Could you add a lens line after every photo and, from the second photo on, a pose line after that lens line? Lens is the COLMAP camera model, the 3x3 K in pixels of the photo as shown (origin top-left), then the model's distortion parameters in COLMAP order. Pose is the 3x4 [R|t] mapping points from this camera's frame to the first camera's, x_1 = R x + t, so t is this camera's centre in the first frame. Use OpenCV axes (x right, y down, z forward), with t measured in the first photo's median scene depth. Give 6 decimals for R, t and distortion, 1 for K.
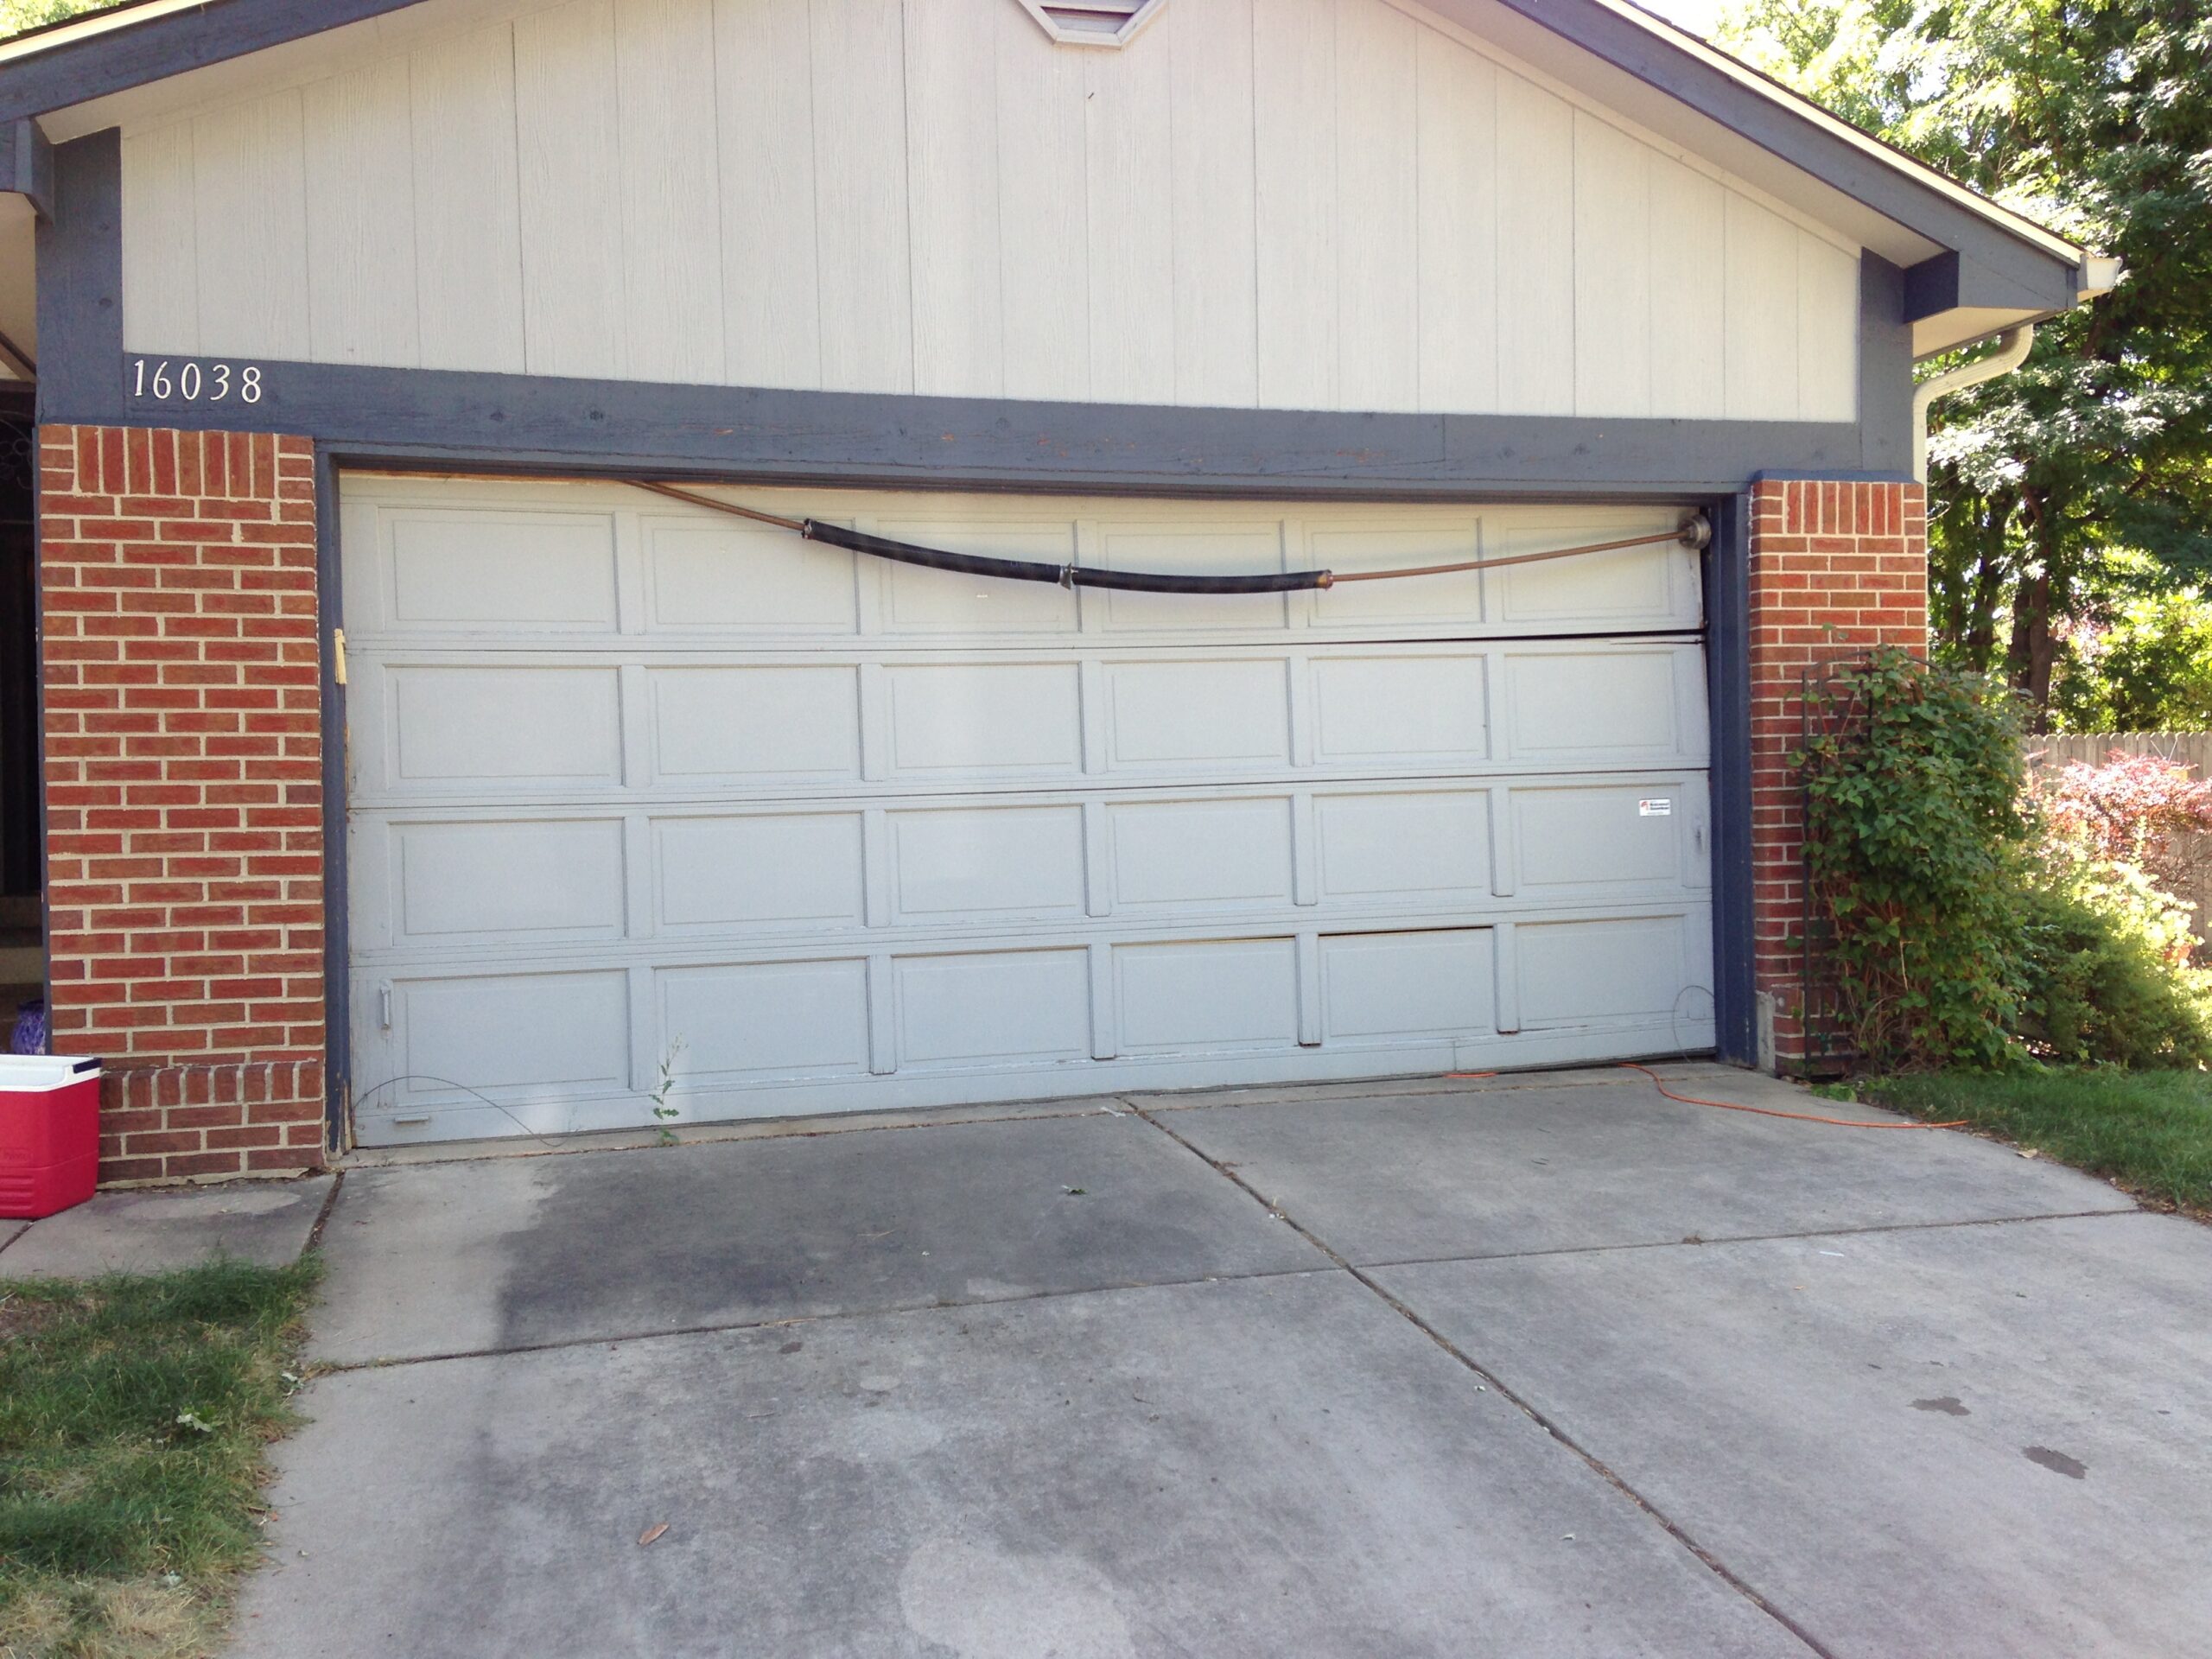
lens RADIAL K [[1911.9, 0, 1063.4], [0, 1911.9, 828.1], [0, 0, 1]] dist [0.105279, -0.148048]
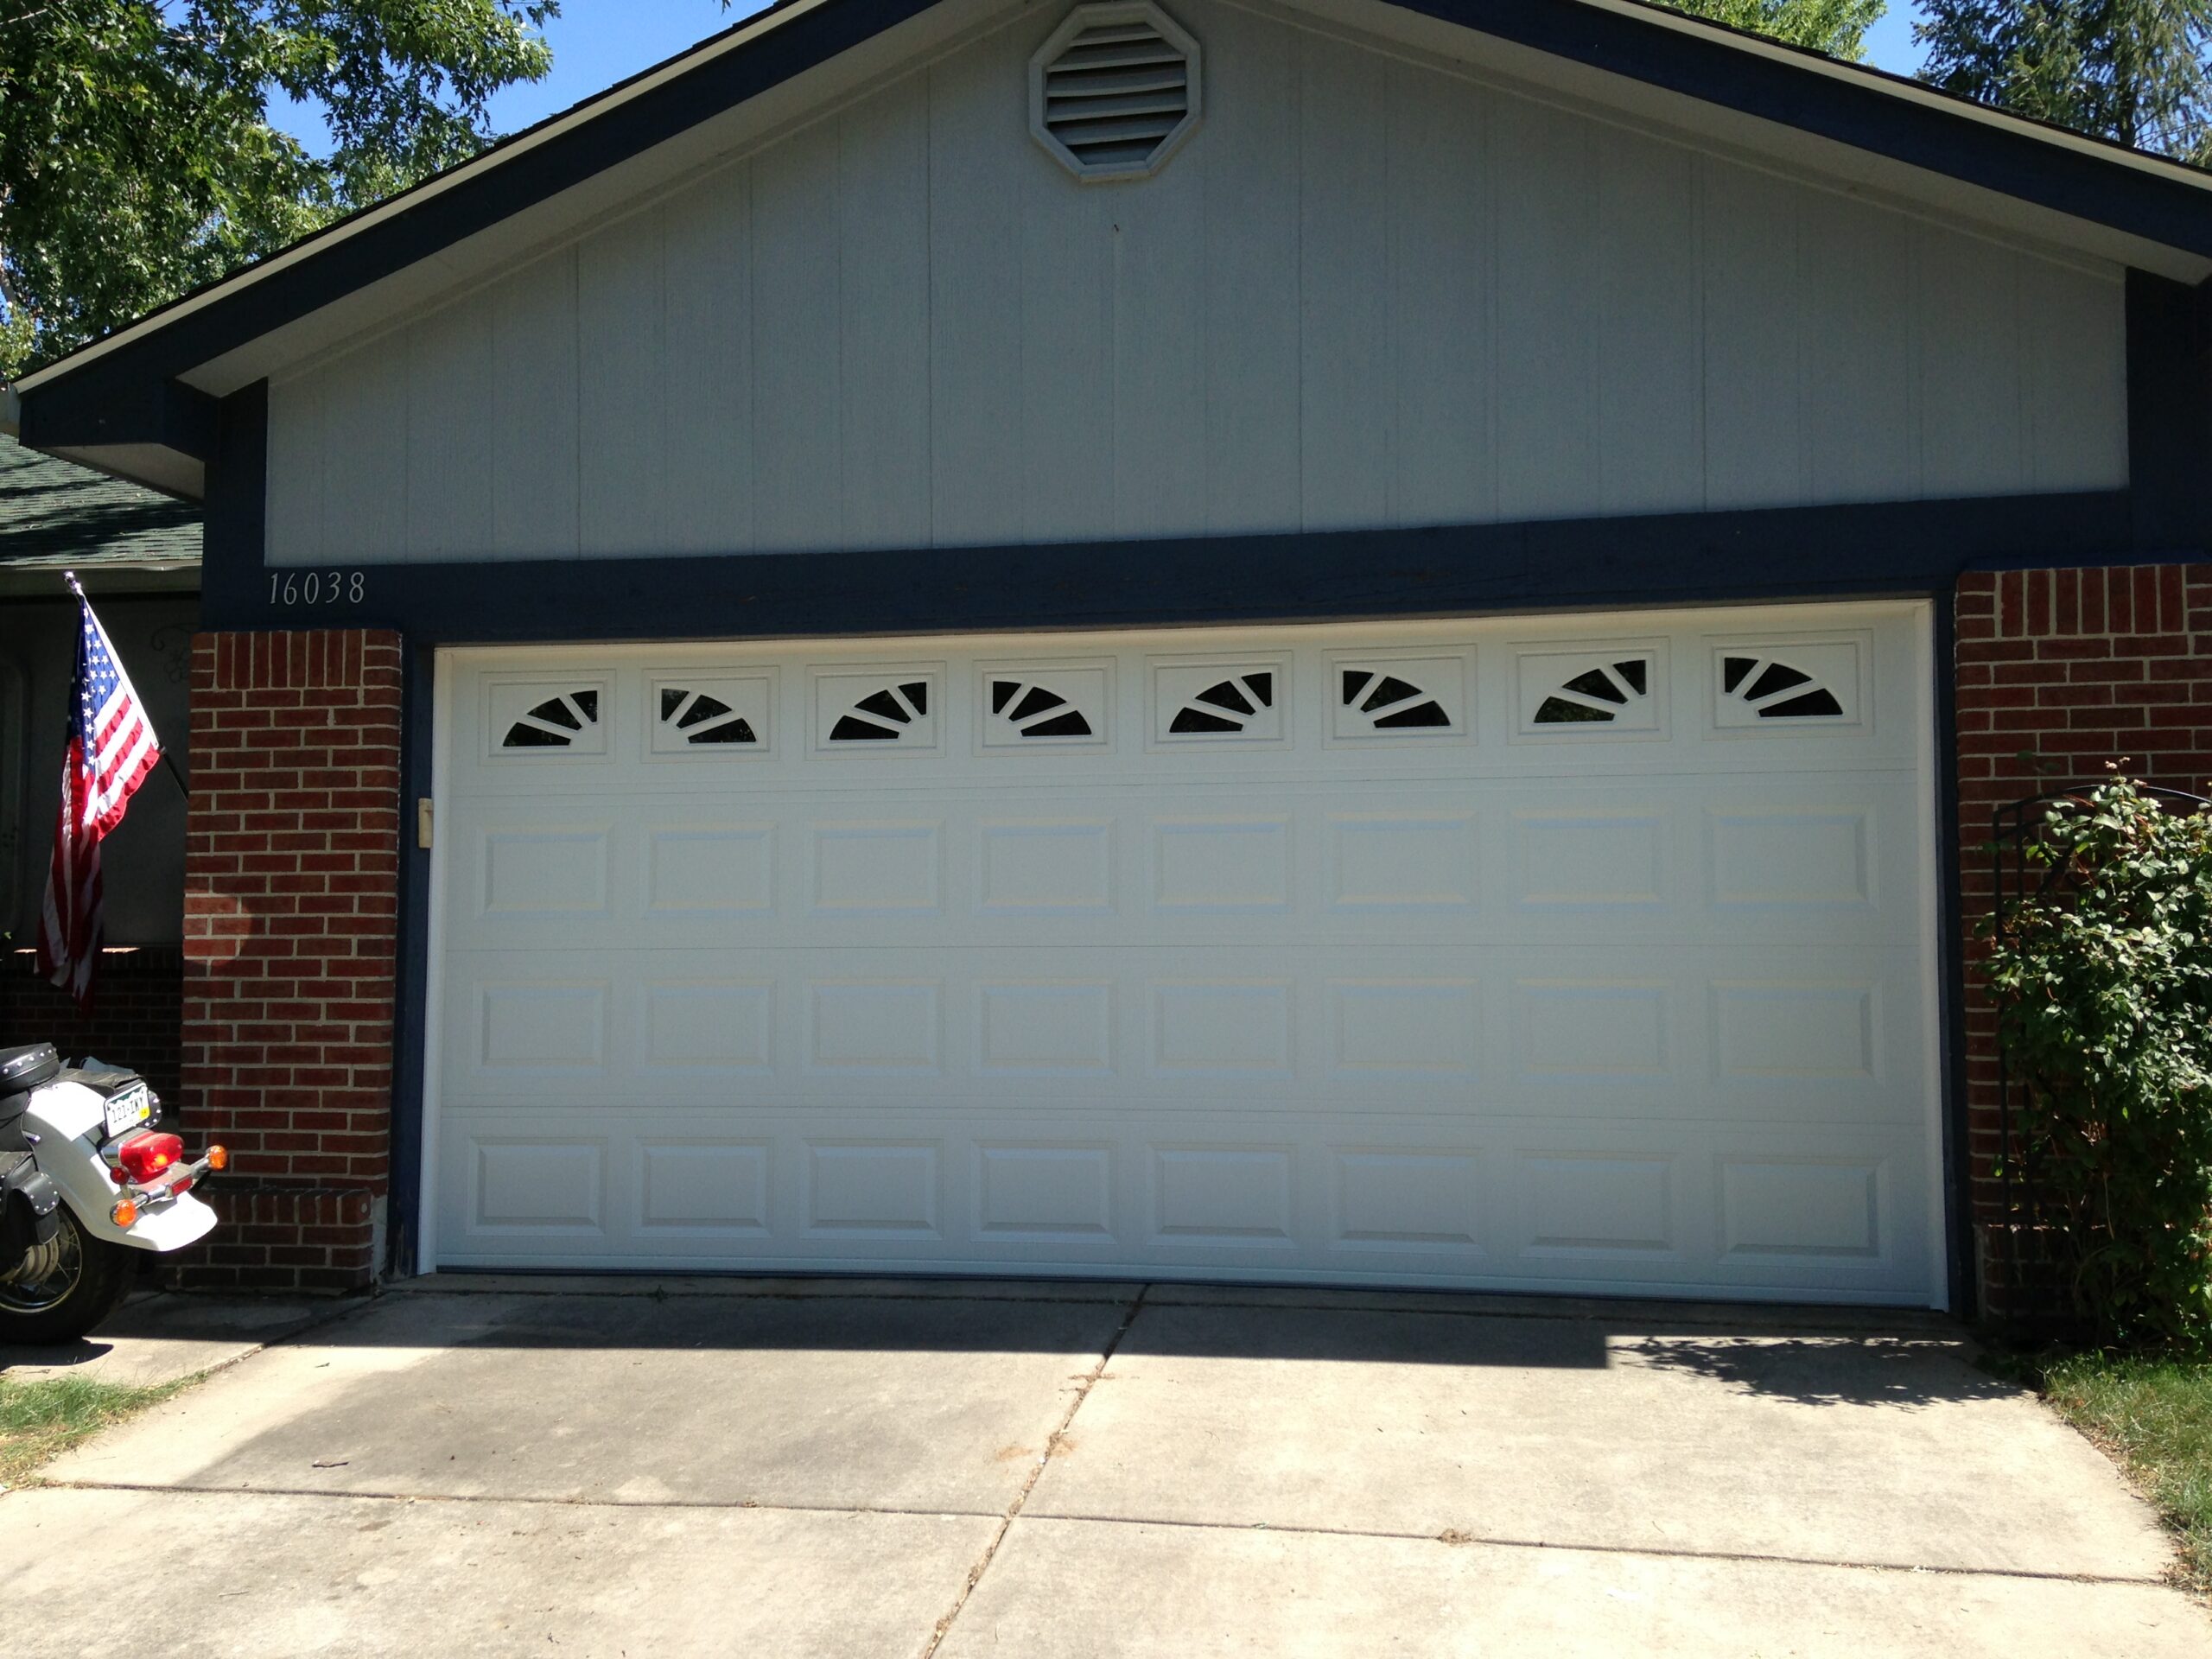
lens RADIAL K [[1911.9, 0, 1063.4], [0, 1911.9, 828.1], [0, 0, 1]] dist [0.105279, -0.148048]
pose [[0.905690, -0.010645, -0.423806, 0.445633], [-0.015941, 0.998123, -0.059137, -0.026950], [0.423640, 0.060316, 0.903820, 0.159732]]
